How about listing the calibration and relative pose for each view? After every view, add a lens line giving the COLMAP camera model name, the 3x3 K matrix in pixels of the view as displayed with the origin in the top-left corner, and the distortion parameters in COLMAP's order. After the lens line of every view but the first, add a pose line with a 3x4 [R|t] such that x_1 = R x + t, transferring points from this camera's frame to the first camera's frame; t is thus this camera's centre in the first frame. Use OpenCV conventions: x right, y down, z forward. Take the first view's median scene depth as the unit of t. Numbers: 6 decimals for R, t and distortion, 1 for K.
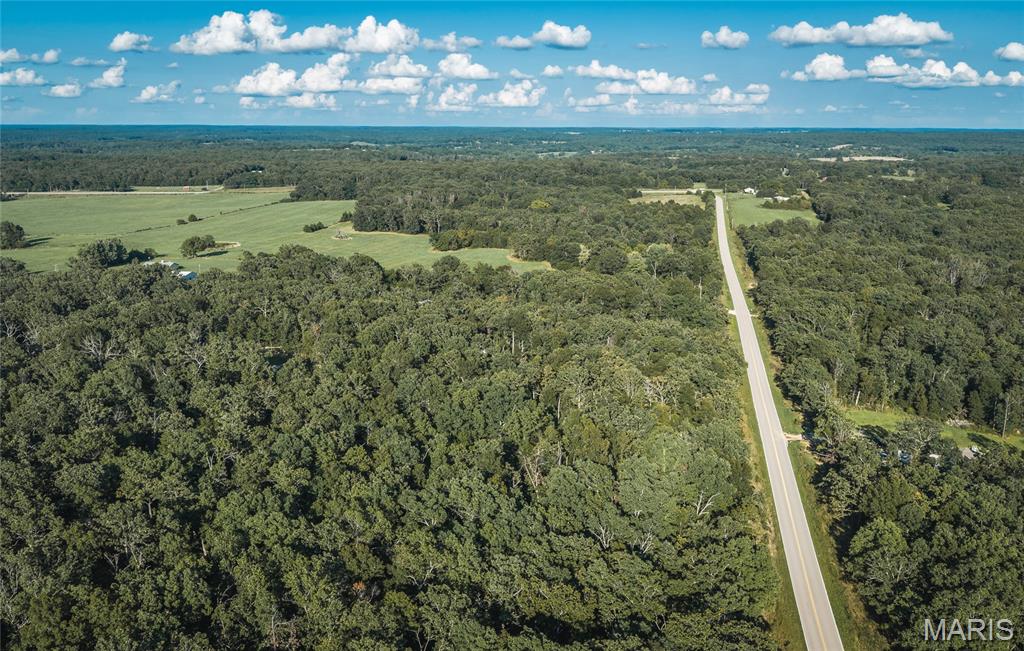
lens RADIAL K [[865.8, 0, 516.5], [0, 865.8, 315.4], [0, 0, 1]] dist [0.018502, -0.029054]
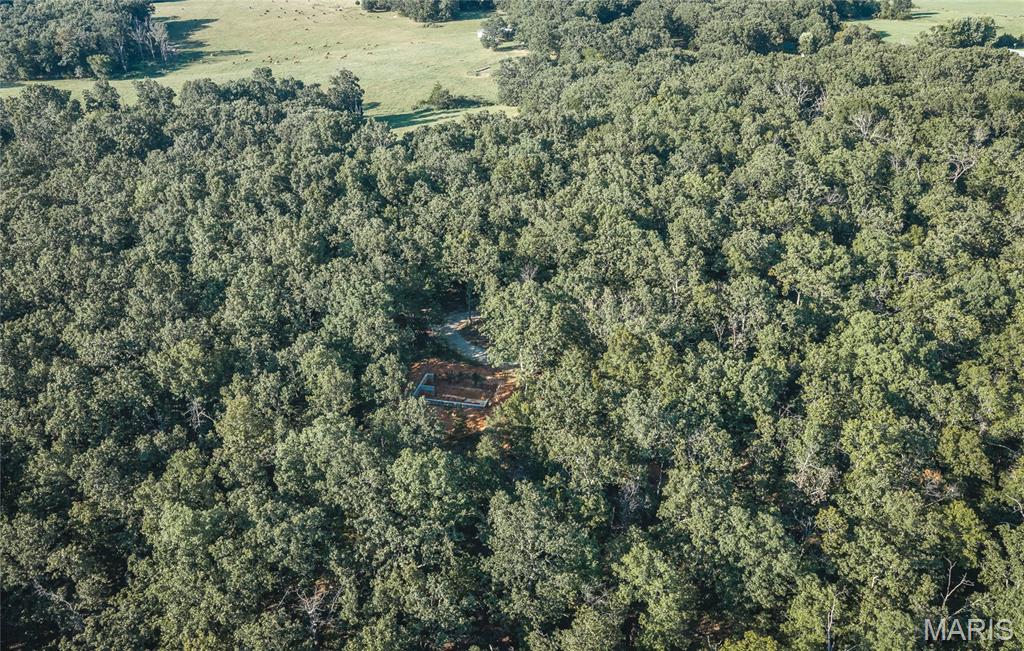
lens RADIAL K [[865.8, 0, 515.7], [0, 865.8, 335.4], [0, 0, 1]] dist [0.018502, -0.029054]
pose [[0.565143, 0.372769, -0.735974, 0.032675], [-0.175311, 0.925985, 0.334391, -0.000035], [0.806151, -0.059954, 0.588664, 0.059787]]
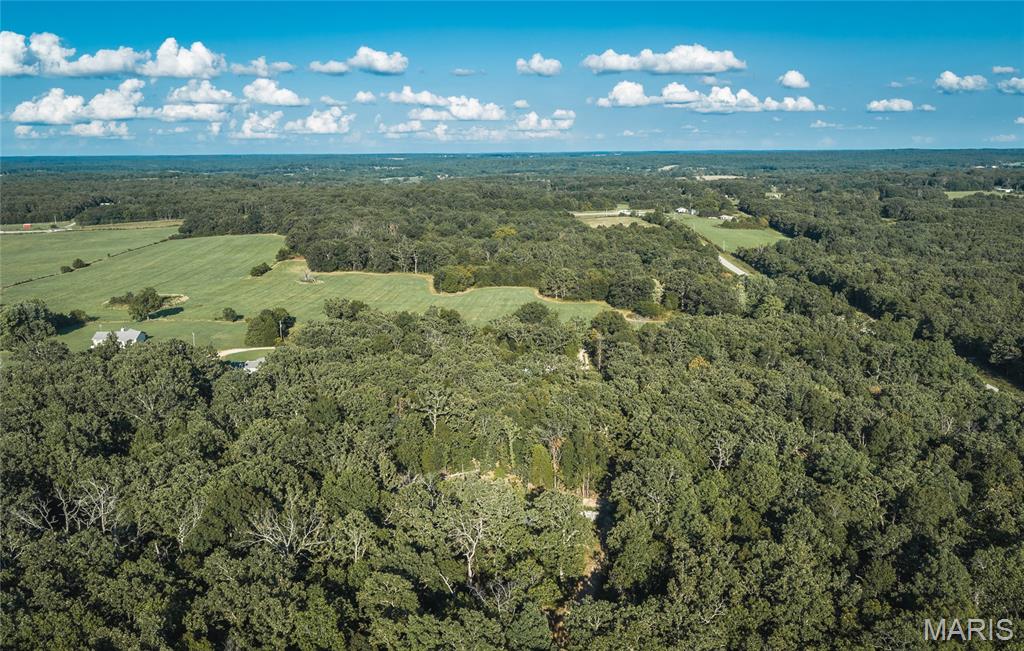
lens RADIAL K [[865.8, 0, 517.3], [0, 865.8, 308.0], [0, 0, 1]] dist [0.018502, -0.029054]
pose [[0.976501, -0.051078, 0.209374, -0.198215], [0.058795, 0.997795, -0.030796, -0.032349], [-0.207339, 0.042383, 0.977351, 0.202935]]
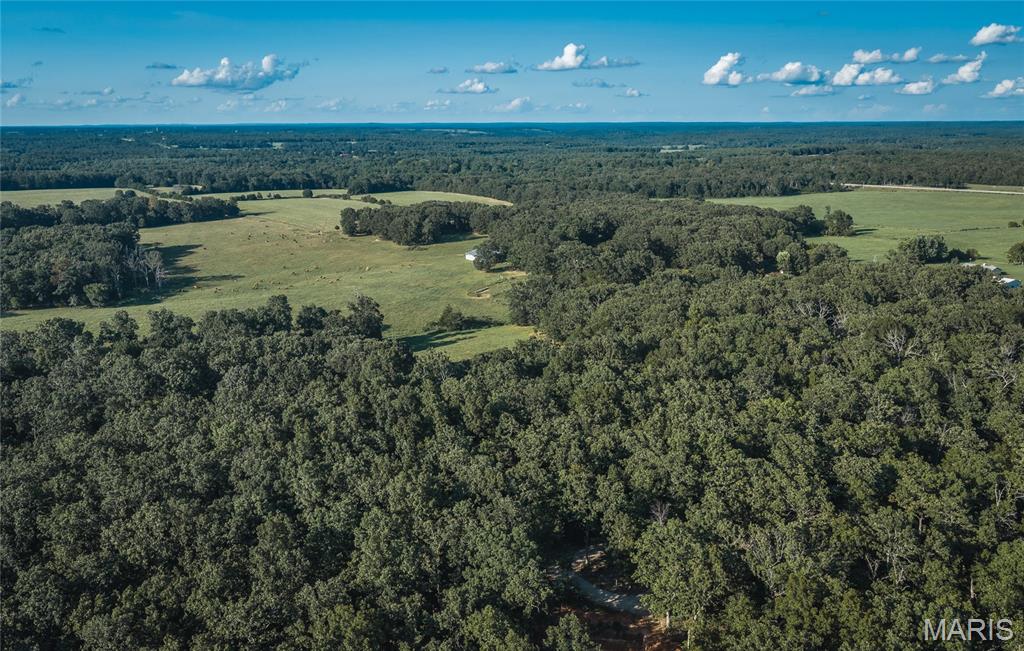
lens RADIAL K [[865.8, 0, 516.8], [0, 865.8, 327.5], [0, 0, 1]] dist [0.018502, -0.029054]
pose [[0.633012, 0.173289, -0.754498, -0.008839], [-0.160470, 0.982828, 0.091098, -0.000143], [0.757328, 0.063408, 0.649950, 0.015395]]
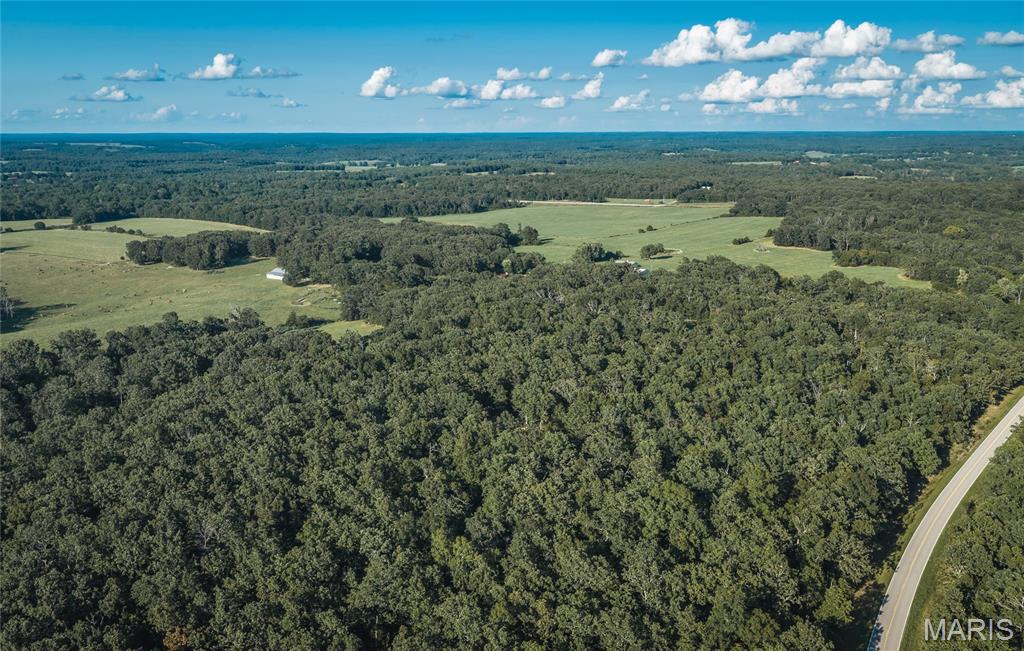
lens RADIAL K [[865.8, 0, 515.8], [0, 865.8, 317.2], [0, 0, 1]] dist [0.018502, -0.029054]
pose [[0.874048, 0.095843, -0.476293, 0.102075], [-0.097617, 0.995001, 0.021085, 0.015497], [0.475932, 0.028065, 0.879034, -0.288325]]
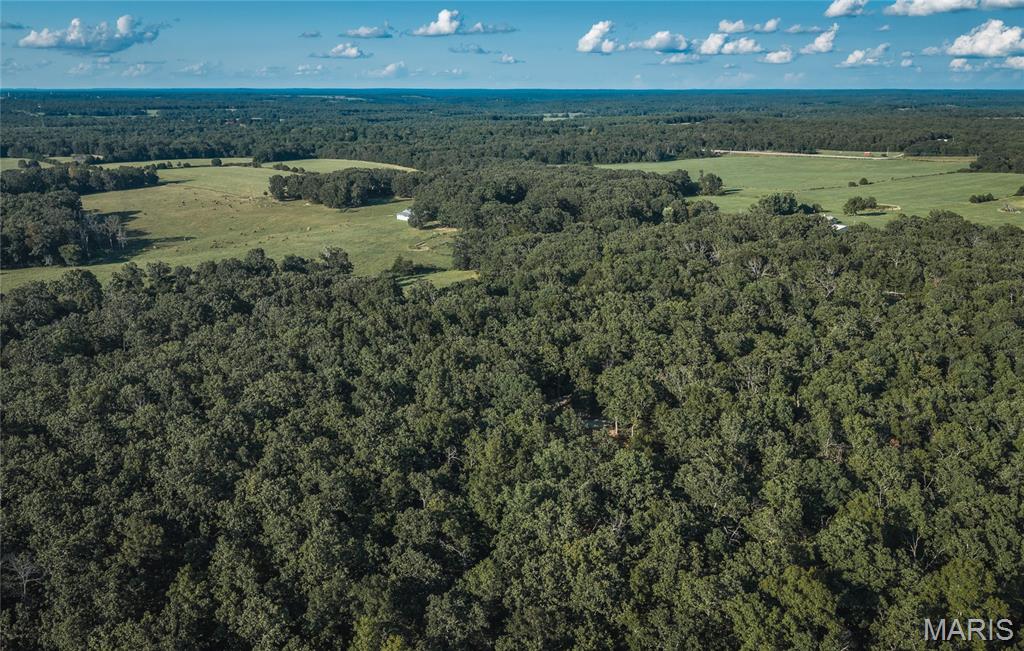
lens RADIAL K [[865.8, 0, 516.7], [0, 865.8, 323.0], [0, 0, 1]] dist [0.018502, -0.029054]
pose [[0.733510, 0.175149, -0.656724, 0.062282], [-0.144036, 0.984338, 0.101647, 0.016854], [0.664242, 0.020033, 0.747249, -0.110442]]
